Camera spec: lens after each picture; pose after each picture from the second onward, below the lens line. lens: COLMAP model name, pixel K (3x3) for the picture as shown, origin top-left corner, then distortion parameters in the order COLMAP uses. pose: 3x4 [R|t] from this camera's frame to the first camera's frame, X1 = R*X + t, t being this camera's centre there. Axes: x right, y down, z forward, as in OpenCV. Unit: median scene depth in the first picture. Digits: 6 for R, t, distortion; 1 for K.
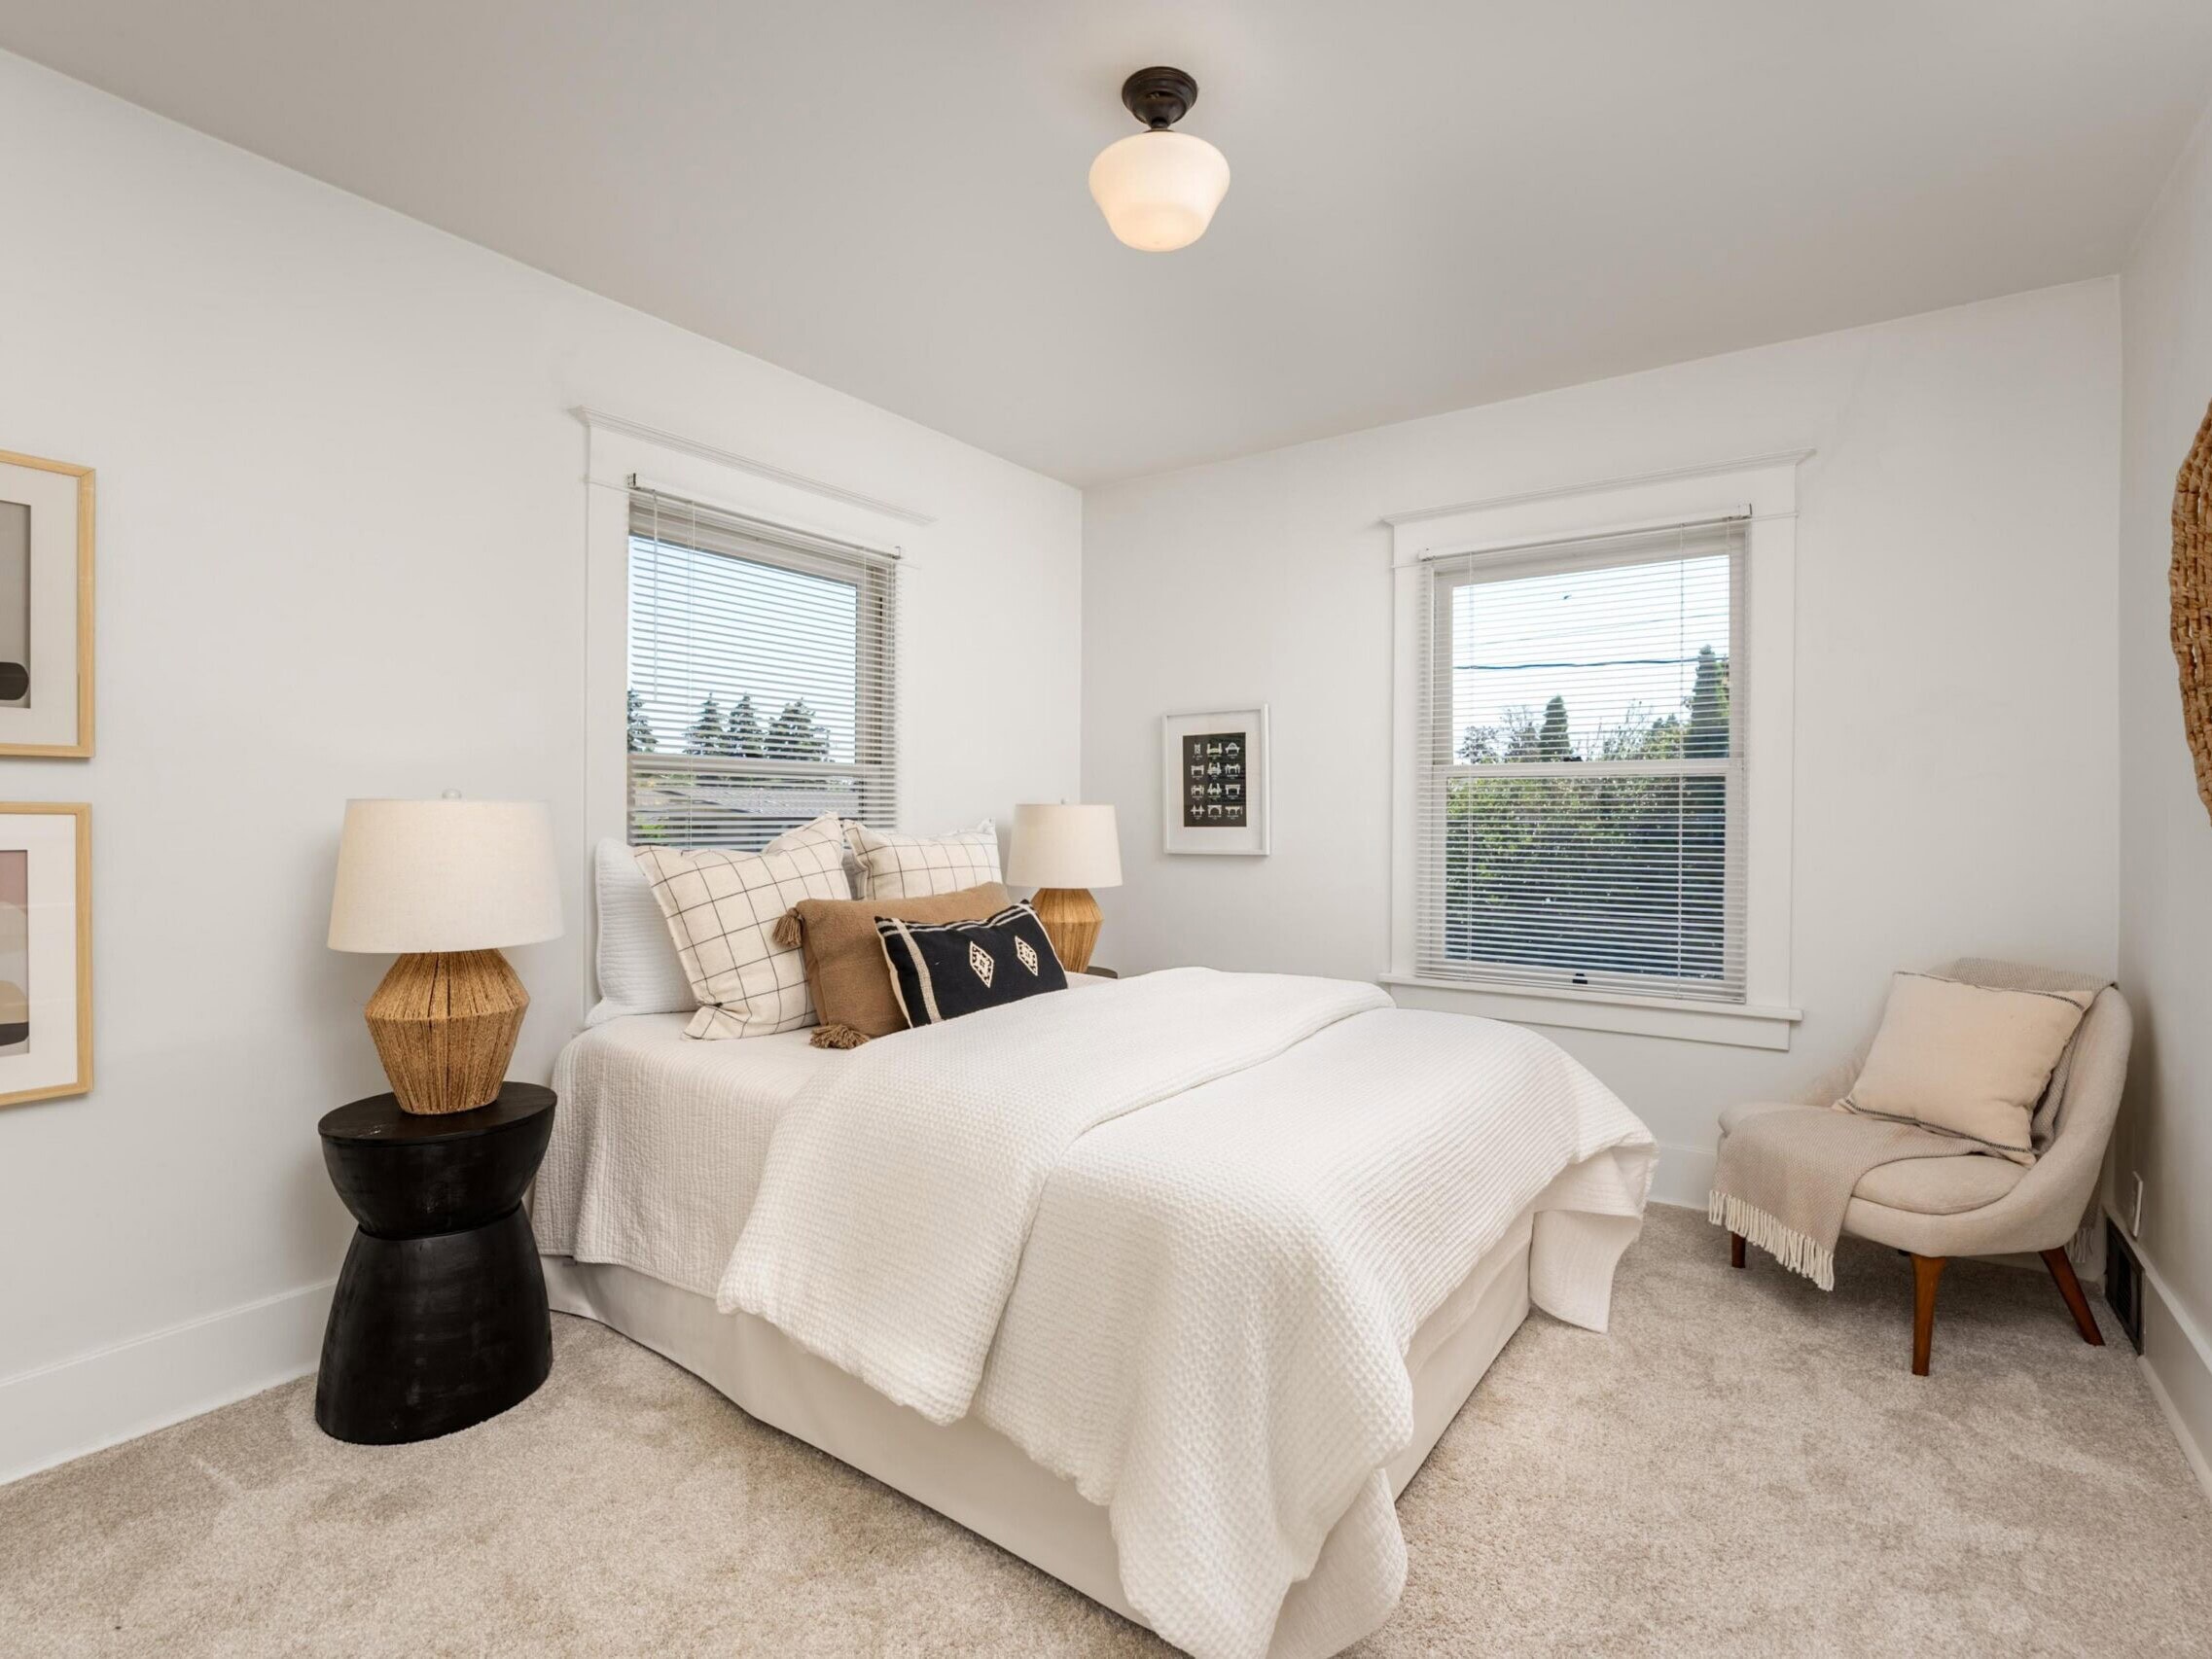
lens RADIAL K [[1059.8, 0, 1106.0], [0, 1059.8, 829.5], [0, 0, 1]] dist [-0.002650, 0.000023]
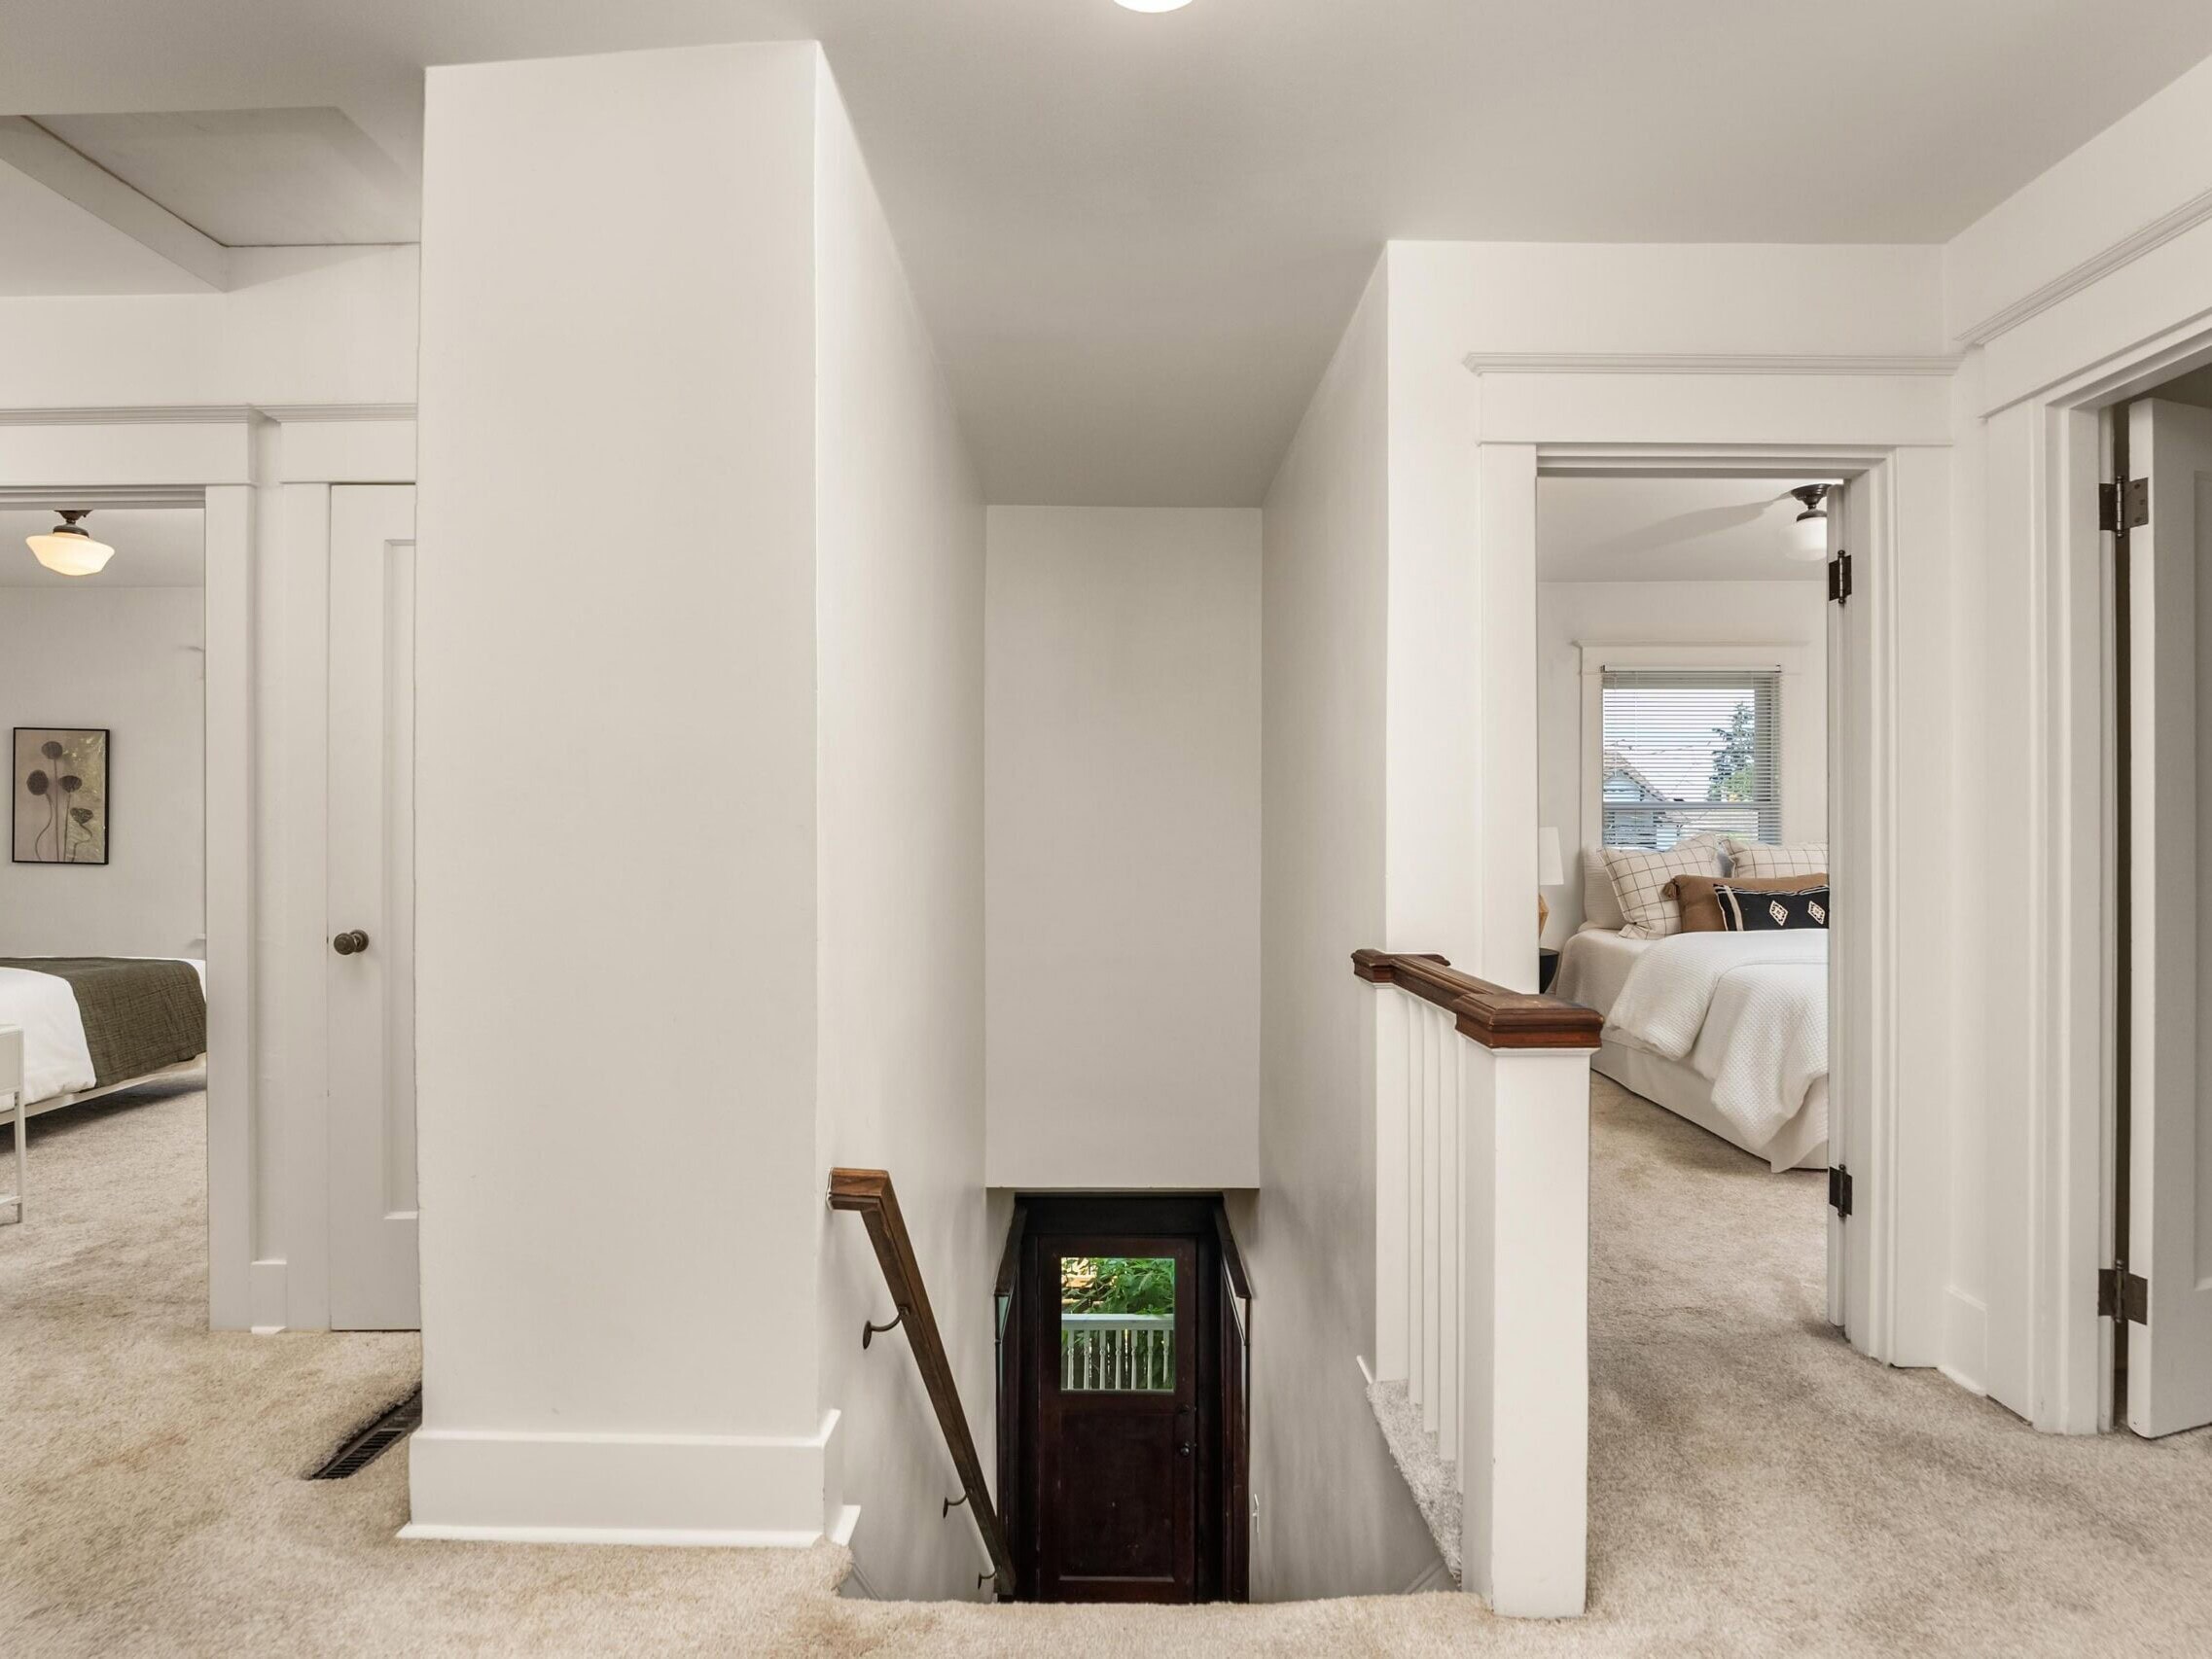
lens RADIAL K [[904.3, 0, 1106.0], [0, 904.3, 829.5], [0, 0, 1]] dist [-0.000431, -0.000030]
pose [[0.534625, 0.000947, -0.845089, 0.581389], [-0.011940, 0.999908, -0.006433, 0.004877], [0.845005, 0.013529, 0.534588, -0.833086]]
